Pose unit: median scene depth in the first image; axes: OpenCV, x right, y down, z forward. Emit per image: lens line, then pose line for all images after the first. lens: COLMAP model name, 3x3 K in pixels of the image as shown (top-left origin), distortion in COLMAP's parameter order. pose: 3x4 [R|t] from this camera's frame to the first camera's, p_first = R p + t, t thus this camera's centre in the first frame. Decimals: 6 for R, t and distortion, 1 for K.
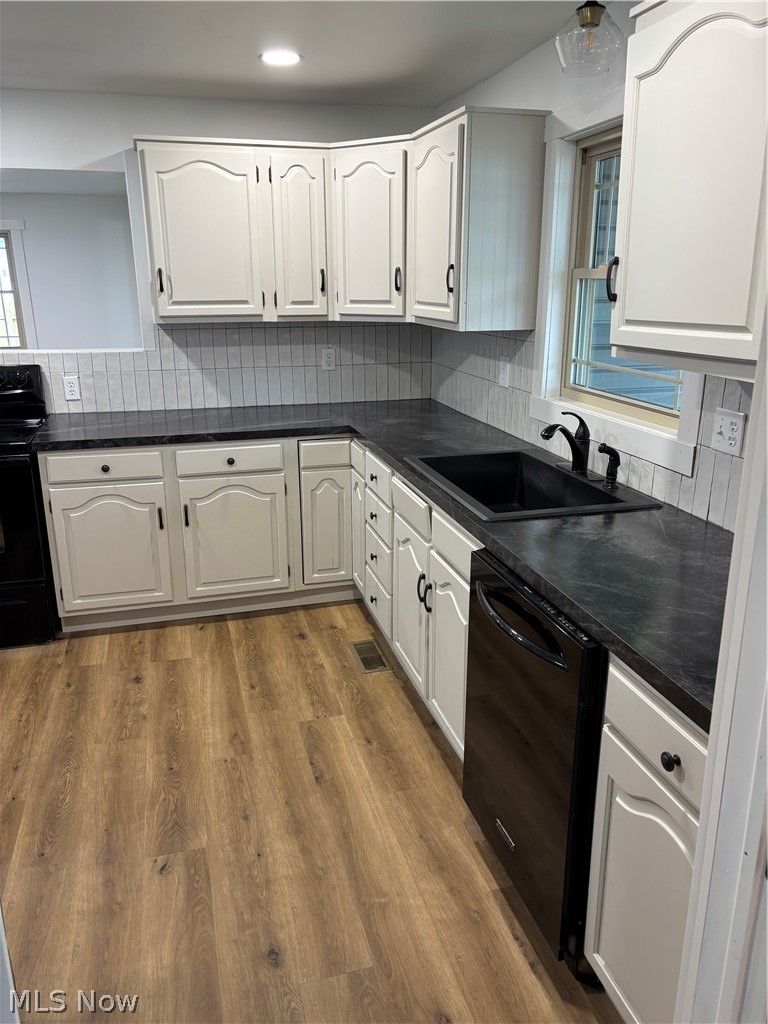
lens RADIAL K [[775.6, 0, 392.4], [0, 775.6, 519.1], [0, 0, 1]] dist [0.045764, -0.063621]
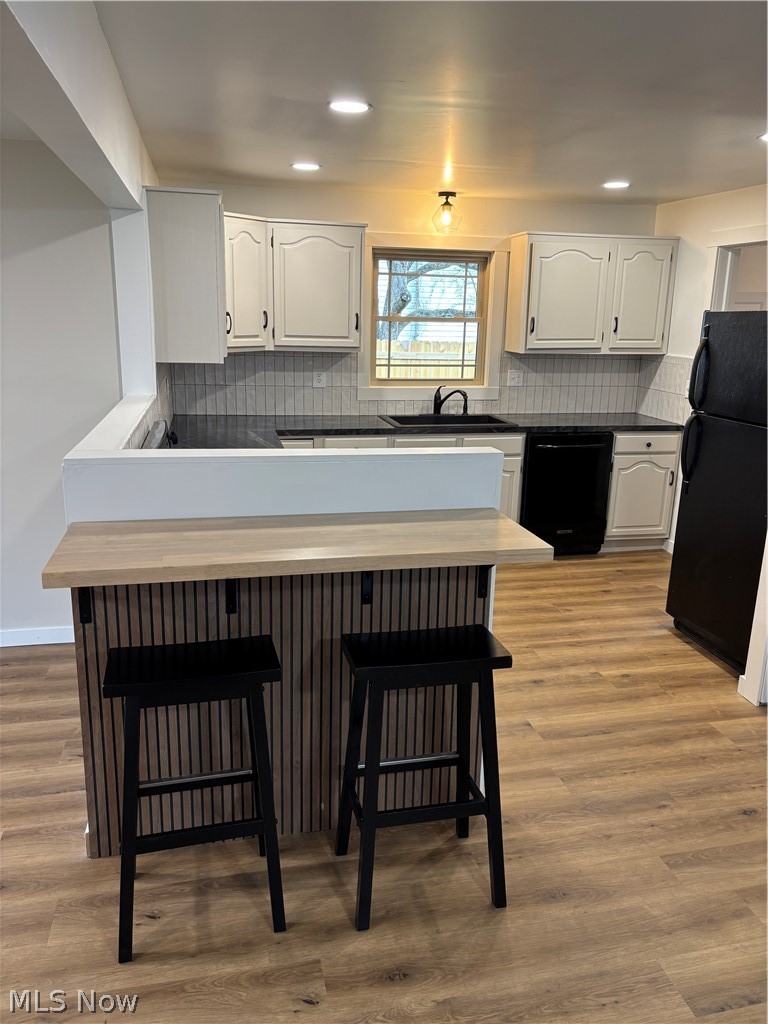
lens RADIAL K [[775.6, 0, 383.5], [0, 775.6, 505.4], [0, 0, 1]] dist [0.045764, -0.063621]
pose [[0.032415, -0.204198, 0.978393, -1.480932], [0.285101, 0.940125, 0.186765, -0.208714], [-0.957949, 0.272887, 0.088691, 0.809742]]
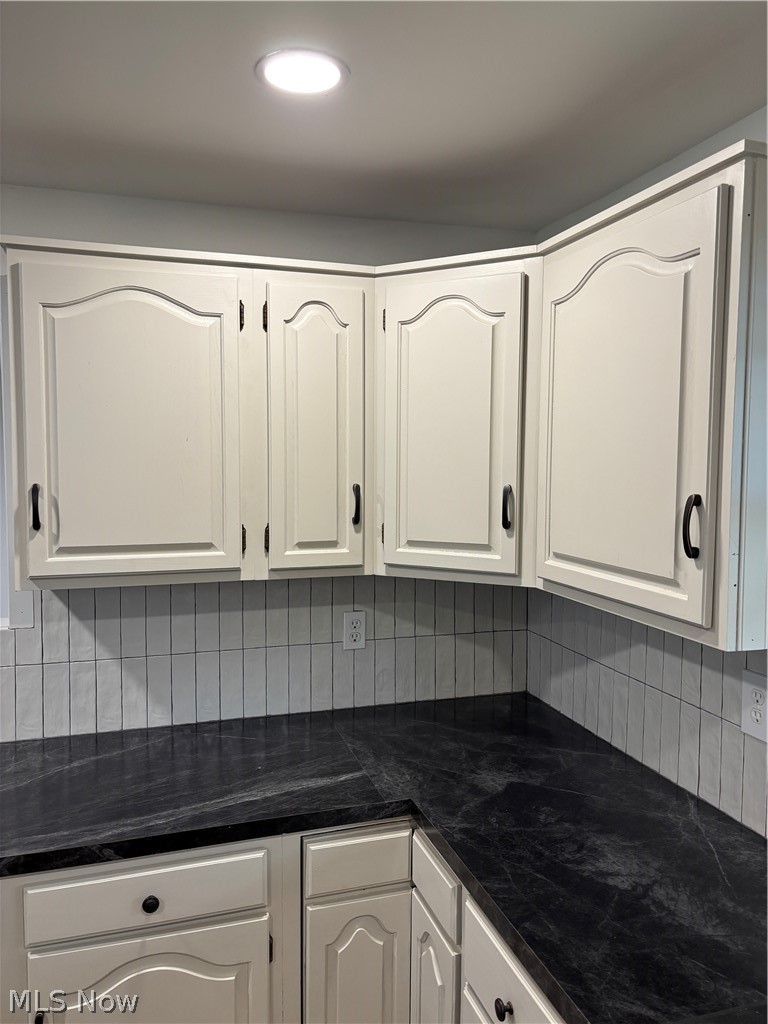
lens RADIAL K [[775.6, 0, 383.5], [0, 775.6, 512.4], [0, 0, 1]] dist [0.045764, -0.063621]
pose [[0.999769, 0.007248, 0.020231, -0.083960], [-0.002438, 0.973588, -0.228297, -0.185254], [-0.021352, 0.228195, 0.973381, 0.499048]]
